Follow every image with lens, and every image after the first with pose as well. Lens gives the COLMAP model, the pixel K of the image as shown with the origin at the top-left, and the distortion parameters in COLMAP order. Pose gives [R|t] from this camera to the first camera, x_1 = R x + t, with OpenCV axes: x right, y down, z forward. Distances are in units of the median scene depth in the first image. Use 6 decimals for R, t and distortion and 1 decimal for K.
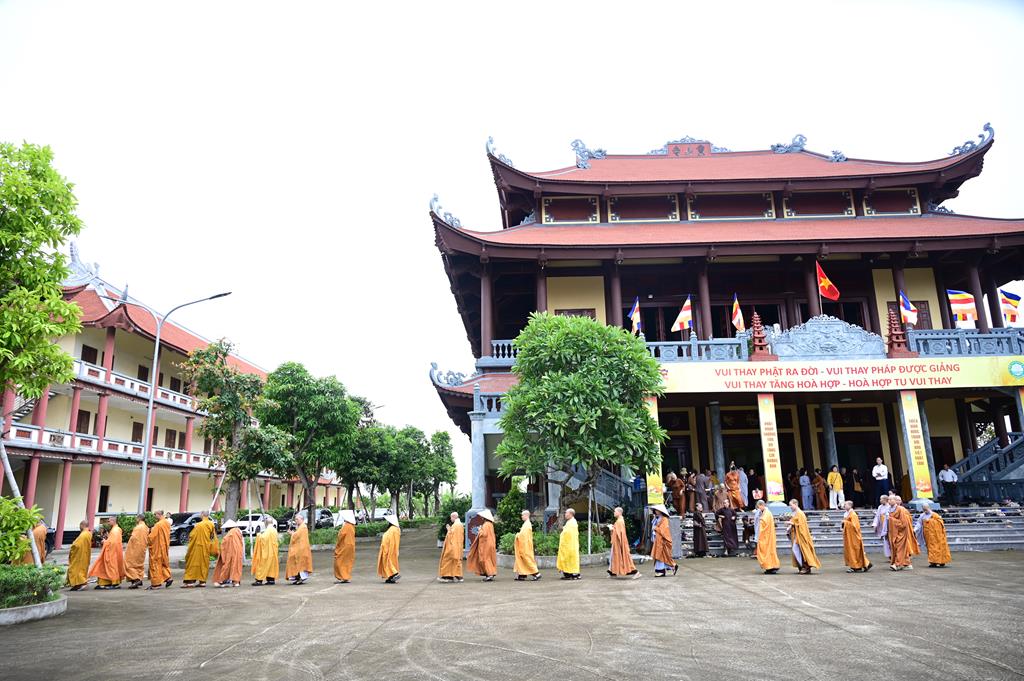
lens RADIAL K [[673.8, 0, 512.0], [0, 673.8, 340.5], [0, 0, 1]] dist [-0.011689, 0.001563]
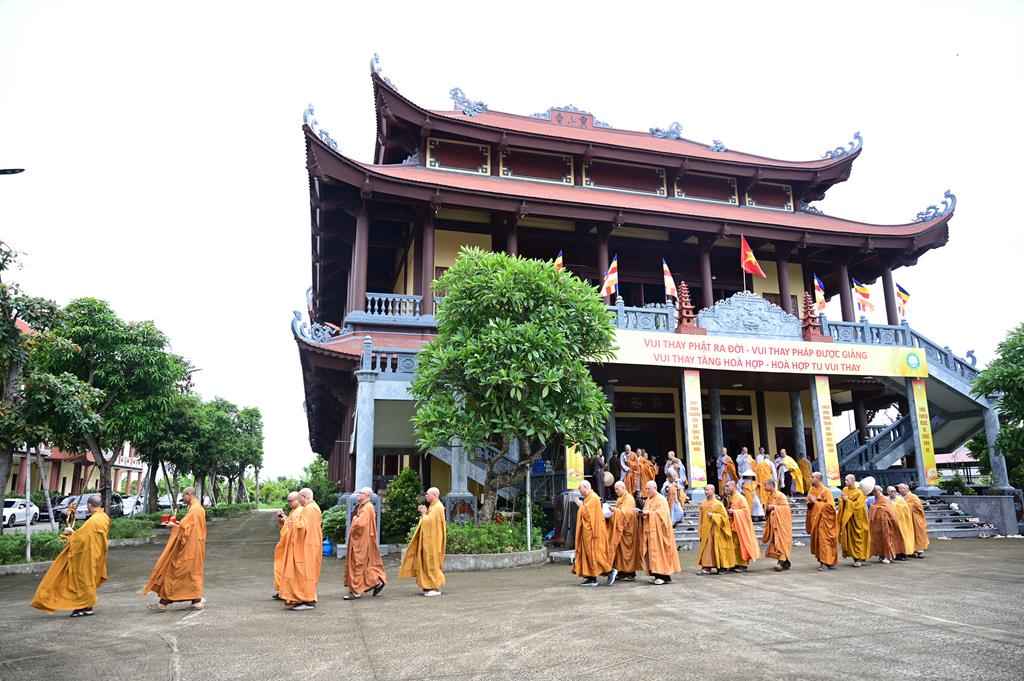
lens RADIAL K [[673.8, 0, 512.0], [0, 673.8, 340.5], [0, 0, 1]] dist [-0.011689, 0.001563]
pose [[0.956242, 0.072192, 0.283529, -0.091457], [-0.076907, 0.997023, 0.005518, 0.041338], [-0.282287, -0.027082, 0.958948, 0.153323]]
